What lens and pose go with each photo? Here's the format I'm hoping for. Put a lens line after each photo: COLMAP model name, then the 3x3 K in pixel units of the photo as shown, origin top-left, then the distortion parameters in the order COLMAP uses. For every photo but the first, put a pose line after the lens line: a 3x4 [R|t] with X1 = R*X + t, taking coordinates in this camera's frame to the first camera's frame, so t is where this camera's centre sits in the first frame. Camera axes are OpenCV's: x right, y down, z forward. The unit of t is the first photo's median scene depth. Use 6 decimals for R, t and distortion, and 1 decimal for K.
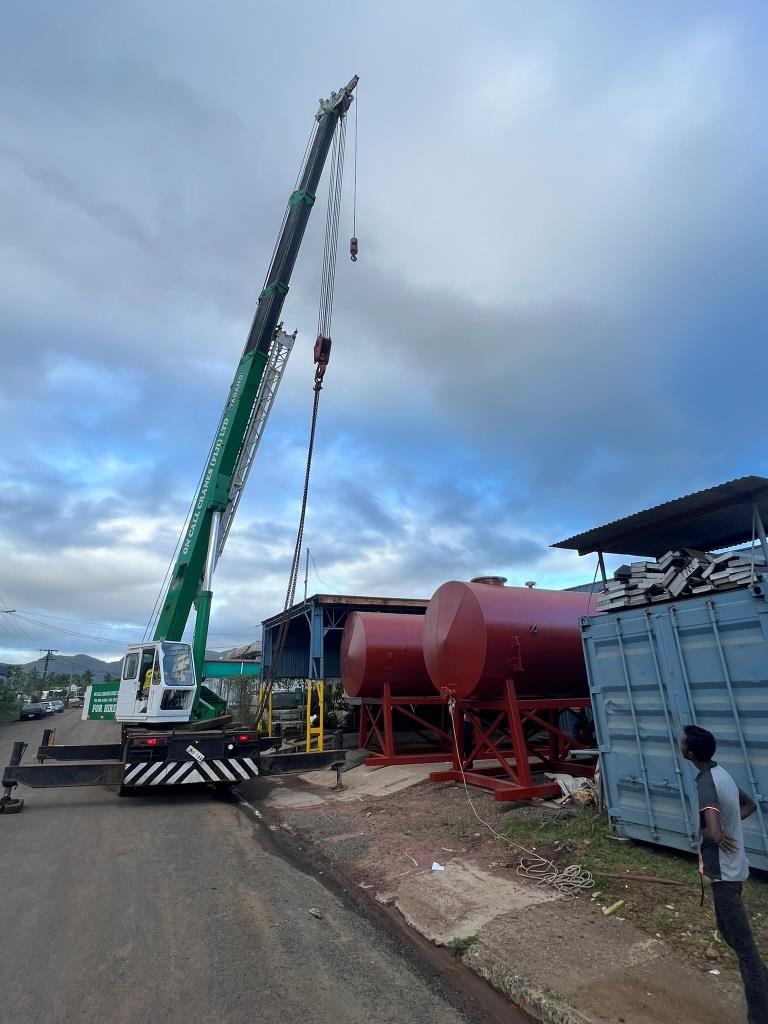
lens RADIAL K [[521.7, 0, 392.2], [0, 521.7, 508.2], [0, 0, 1]] dist [-0.003375, 0.000939]
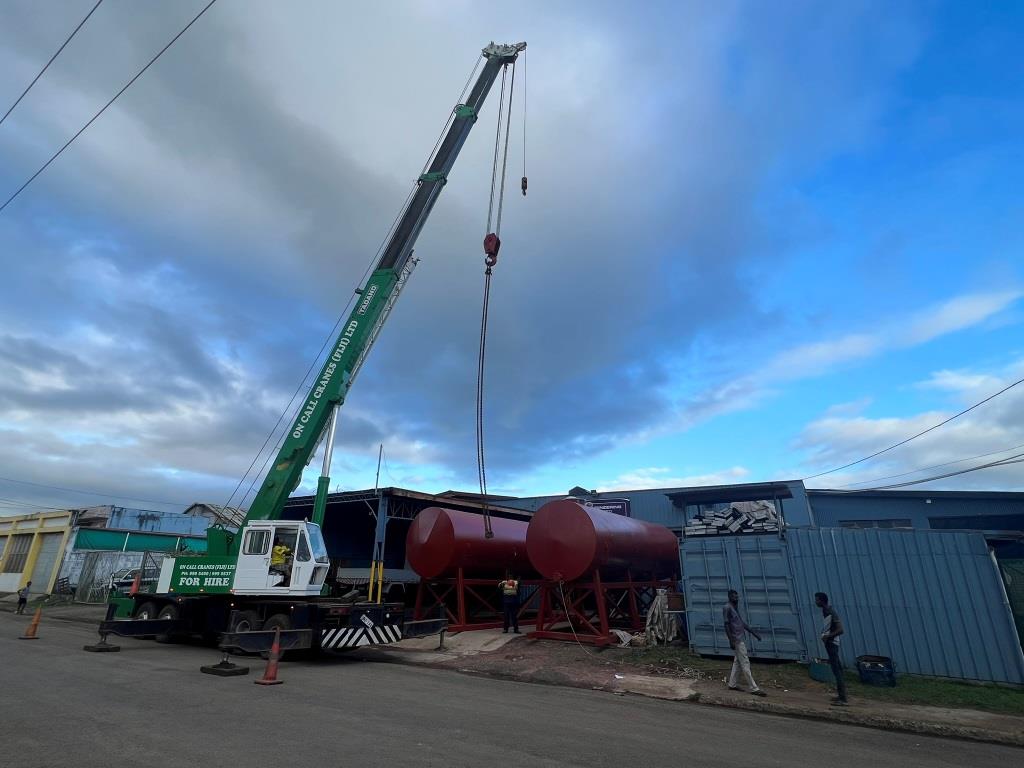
lens RADIAL K [[521.7, 0, 517.0], [0, 521.7, 383.3], [0, 0, 1]] dist [-0.003375, 0.000939]
pose [[0.847122, 0.209828, 0.488218, -0.810160], [-0.201871, 0.976936, -0.069599, -0.053662], [-0.491562, -0.039598, 0.869942, -0.202227]]
